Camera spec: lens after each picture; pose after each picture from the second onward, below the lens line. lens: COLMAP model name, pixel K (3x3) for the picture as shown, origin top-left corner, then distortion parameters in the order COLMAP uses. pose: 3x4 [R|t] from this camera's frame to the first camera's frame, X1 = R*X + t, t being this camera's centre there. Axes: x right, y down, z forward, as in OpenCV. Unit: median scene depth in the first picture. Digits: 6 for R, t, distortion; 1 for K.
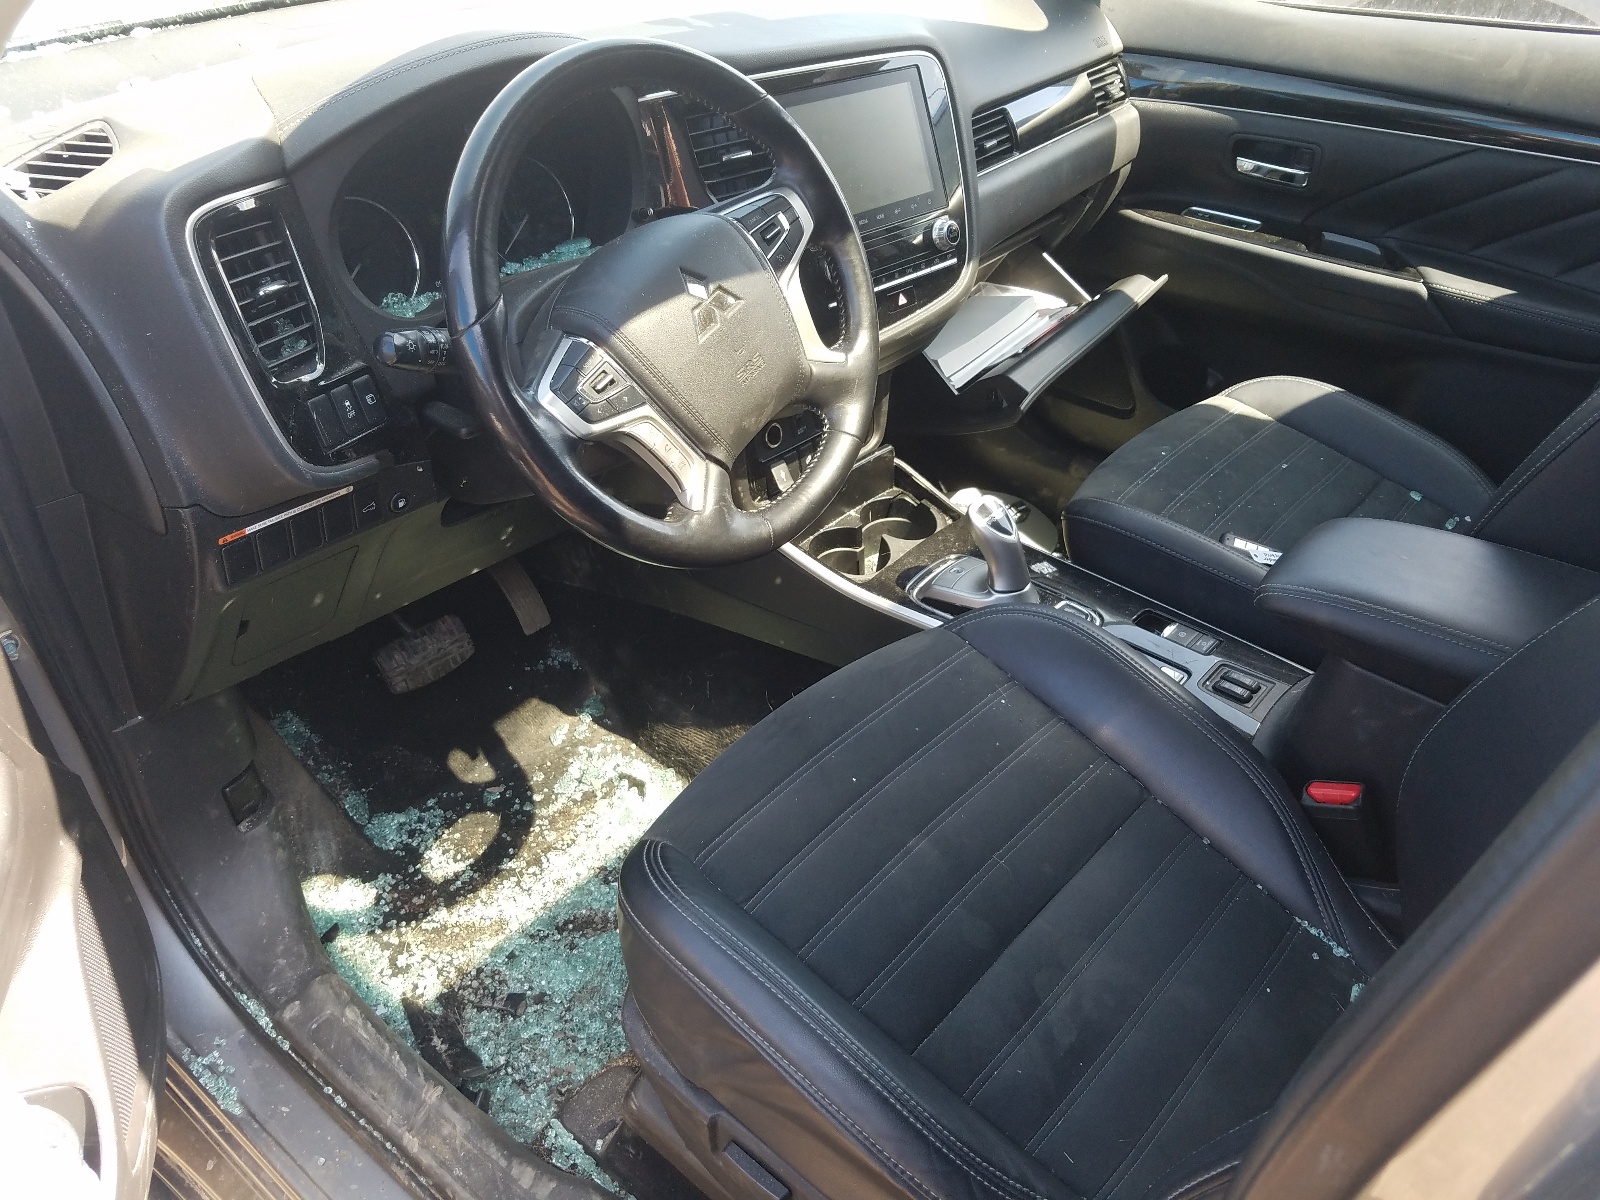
lens RADIAL K [[1298.7, 0, 800.0], [0, 1298.7, 600.0], [0, 0, 1]] dist [-0.038008, -0.092670]
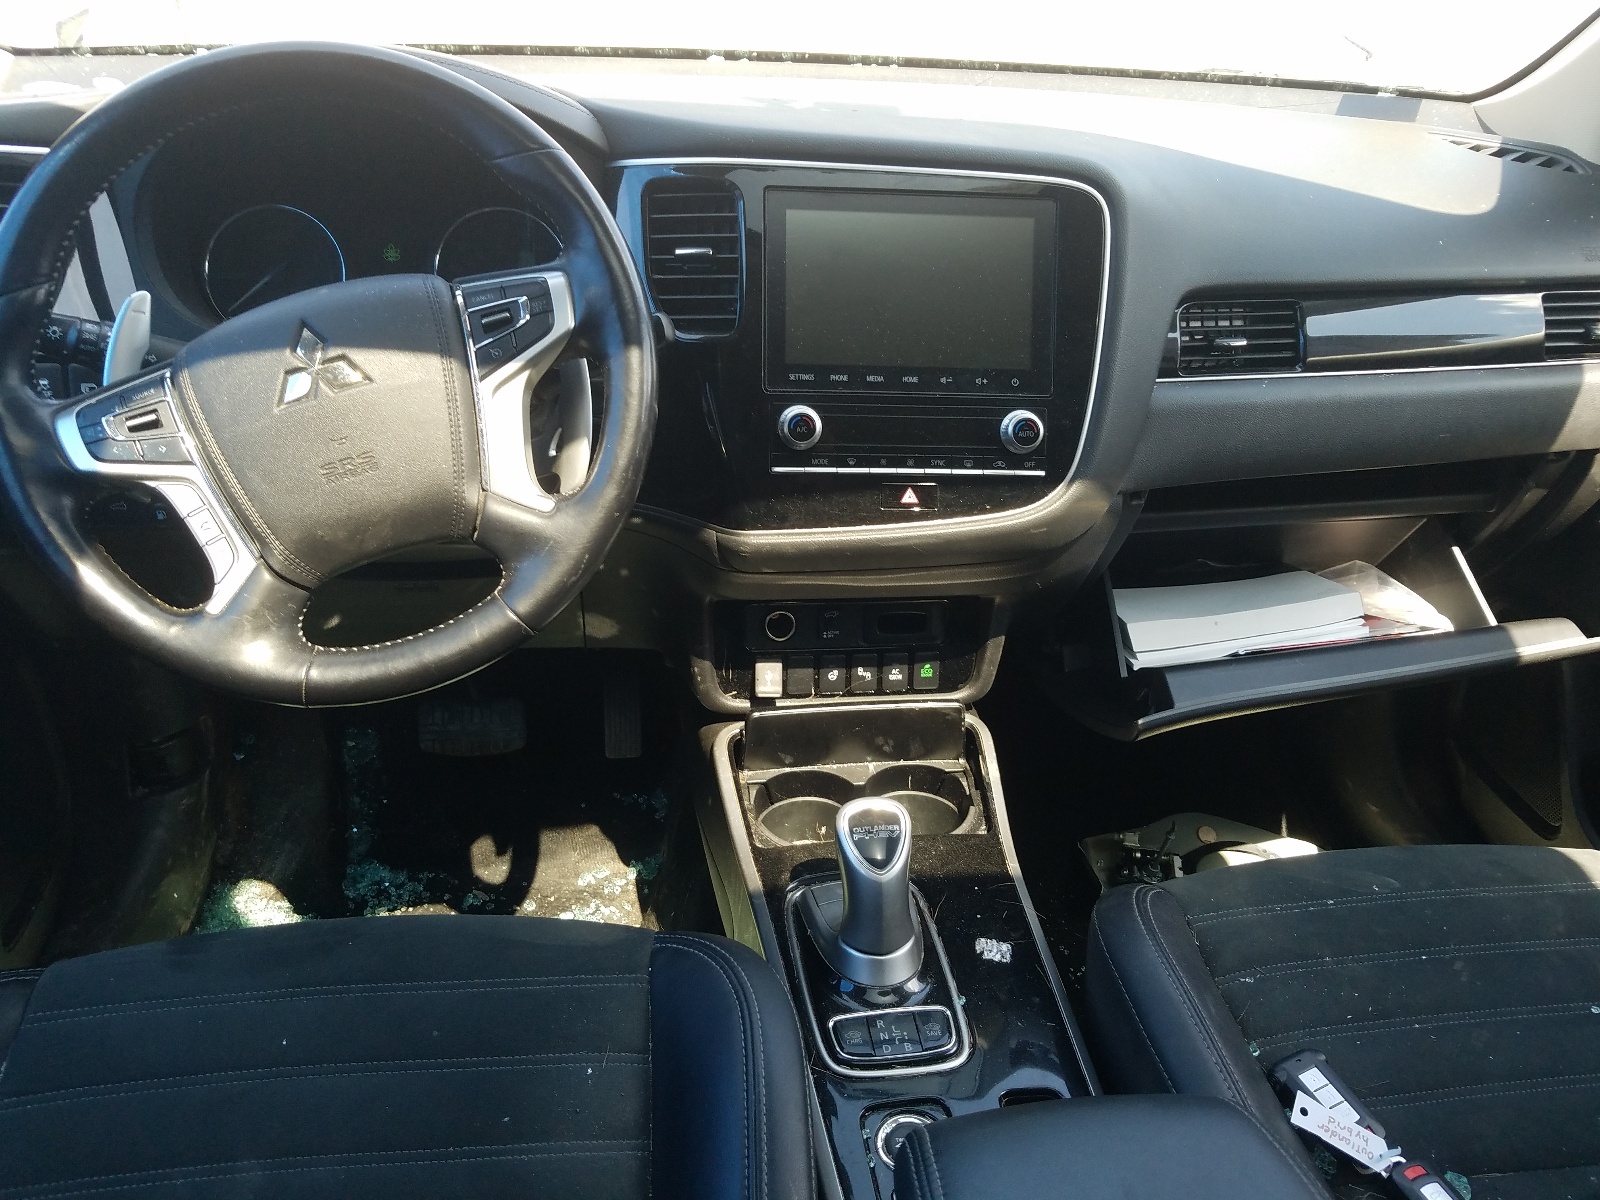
lens RADIAL K [[1298.7, 0, 800.0], [0, 1298.7, 600.0], [0, 0, 1]] dist [-0.038008, -0.092670]
pose [[0.748276, 0.322022, -0.579987, 0.397721], [-0.392843, 0.919598, 0.003750, -0.136279], [0.534562, 0.225038, 0.814617, 0.344189]]
